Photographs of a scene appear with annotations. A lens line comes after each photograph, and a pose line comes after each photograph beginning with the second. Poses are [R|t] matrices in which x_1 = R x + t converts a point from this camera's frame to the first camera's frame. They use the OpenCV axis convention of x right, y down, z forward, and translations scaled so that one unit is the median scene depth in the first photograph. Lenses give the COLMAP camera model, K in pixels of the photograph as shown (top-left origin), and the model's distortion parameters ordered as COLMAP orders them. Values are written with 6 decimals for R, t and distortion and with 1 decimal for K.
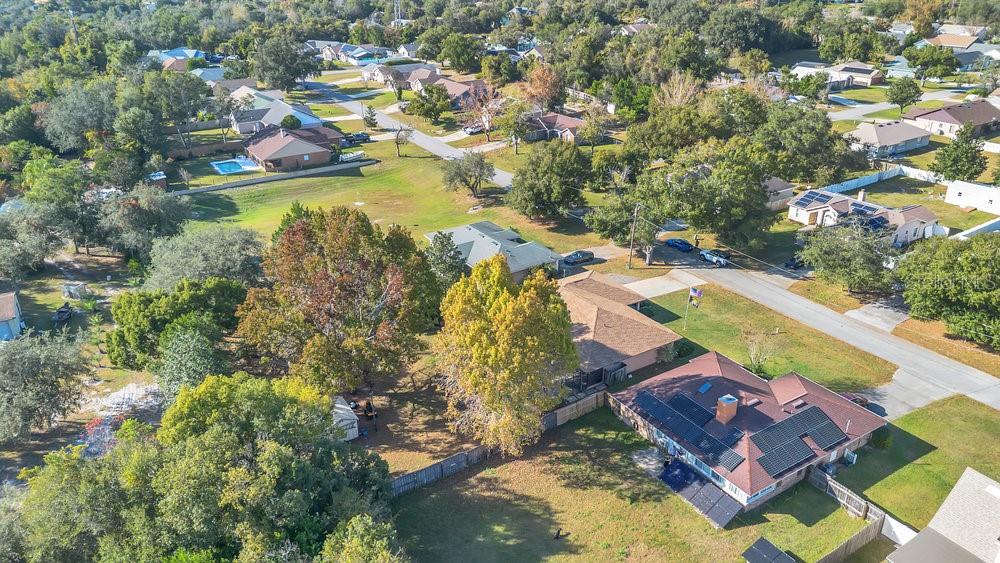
lens RADIAL K [[705.8, 0, 501.8], [0, 705.8, 282.1], [0, 0, 1]] dist [0.080047, -0.076222]
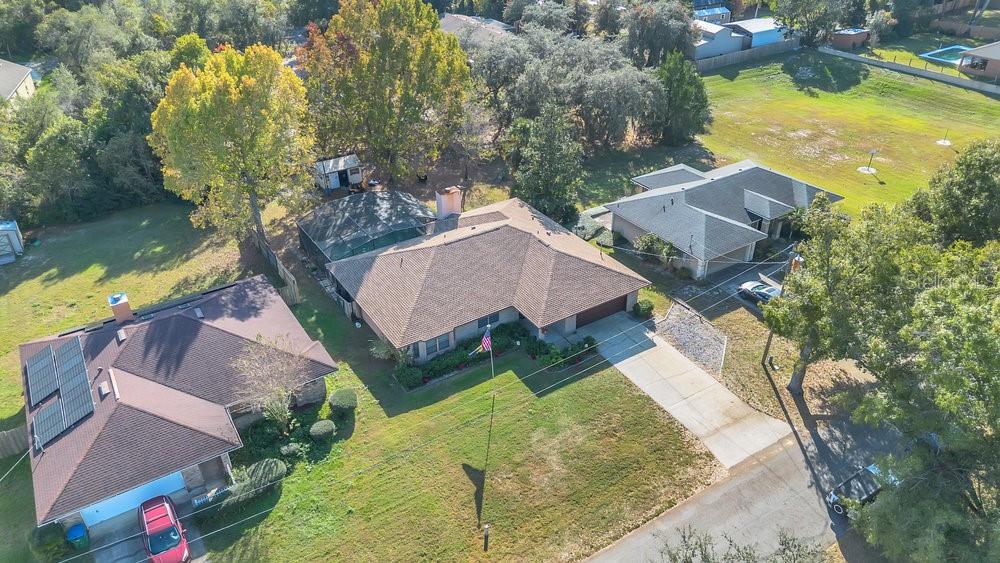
lens RADIAL K [[705.8, 0, 501.8], [0, 705.8, 282.1], [0, 0, 1]] dist [0.080047, -0.076222]
pose [[0.015086, 0.544284, -0.838766, 0.599688], [-0.413854, 0.767033, 0.490292, -0.243229], [0.910218, 0.339730, 0.236826, 0.749525]]
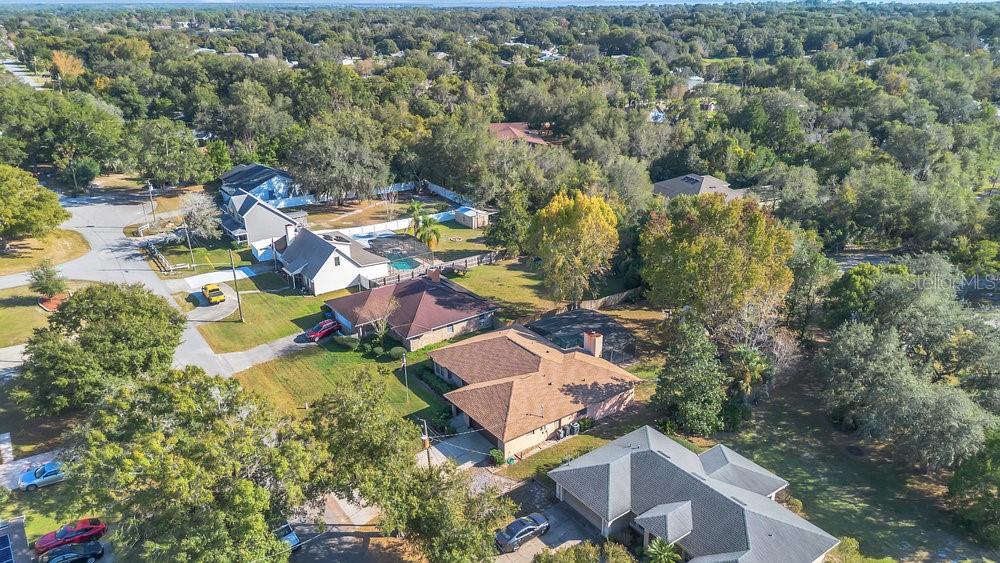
lens RADIAL K [[705.8, 0, 501.8], [0, 705.8, 282.1], [0, 0, 1]] dist [0.080047, -0.076222]
pose [[-0.996532, 0.052379, -0.064661, 0.169057], [-0.011513, 0.682783, 0.730531, -0.617819], [0.082414, 0.728742, -0.679811, 1.341218]]
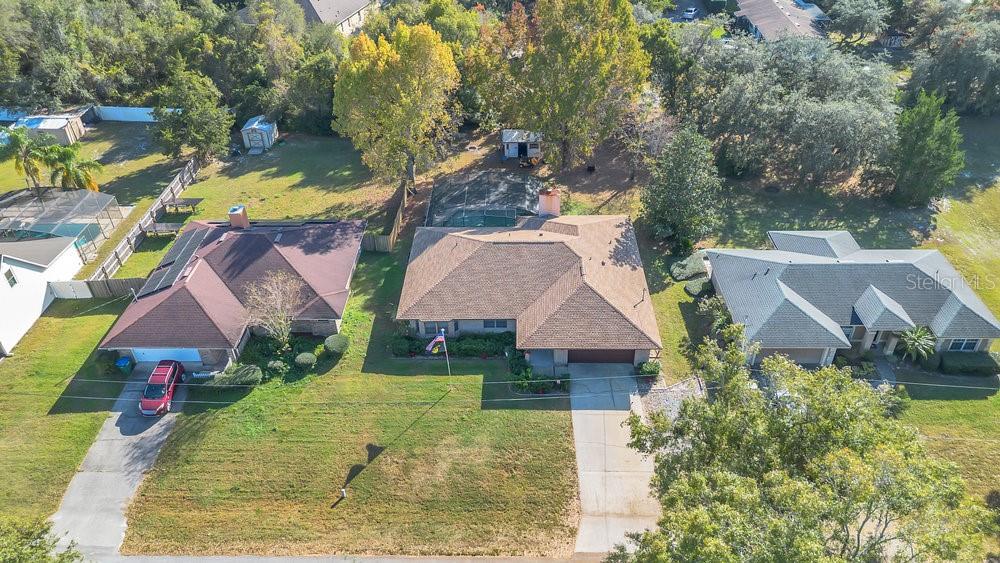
lens RADIAL K [[705.8, 0, 501.8], [0, 705.8, 282.1], [0, 0, 1]] dist [0.080047, -0.076222]
pose [[-0.540906, 0.518838, -0.661988, 0.522391], [-0.335824, 0.588381, 0.735547, -0.396320], [0.771131, 0.620173, -0.144021, 0.943833]]
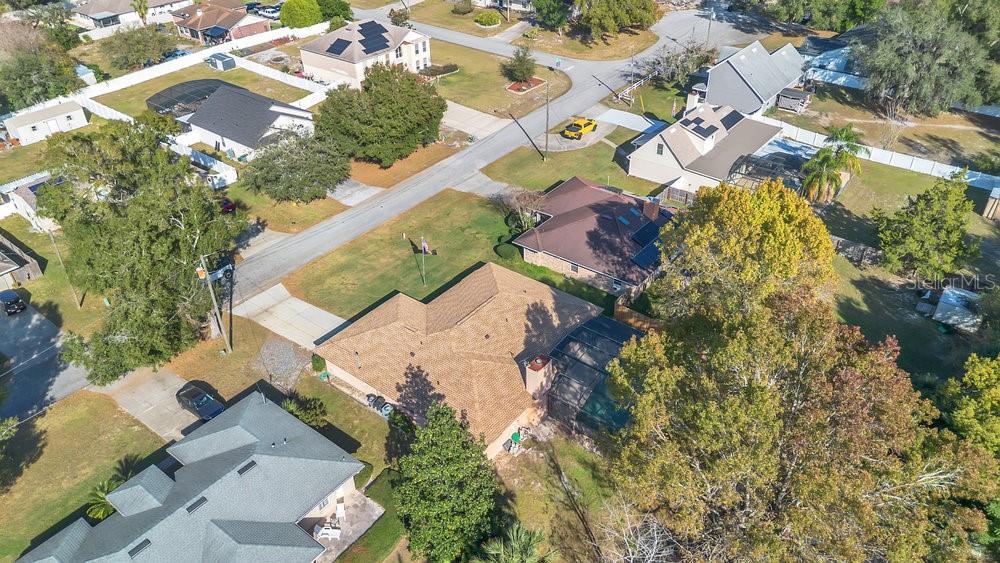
lens RADIAL K [[705.8, 0, 501.8], [0, 705.8, 282.1], [0, 0, 1]] dist [0.080047, -0.076222]
pose [[-0.342660, -0.510616, 0.788578, -0.387090], [0.422434, 0.666005, 0.614807, -0.369333], [-0.839127, 0.543792, -0.012512, 0.826632]]
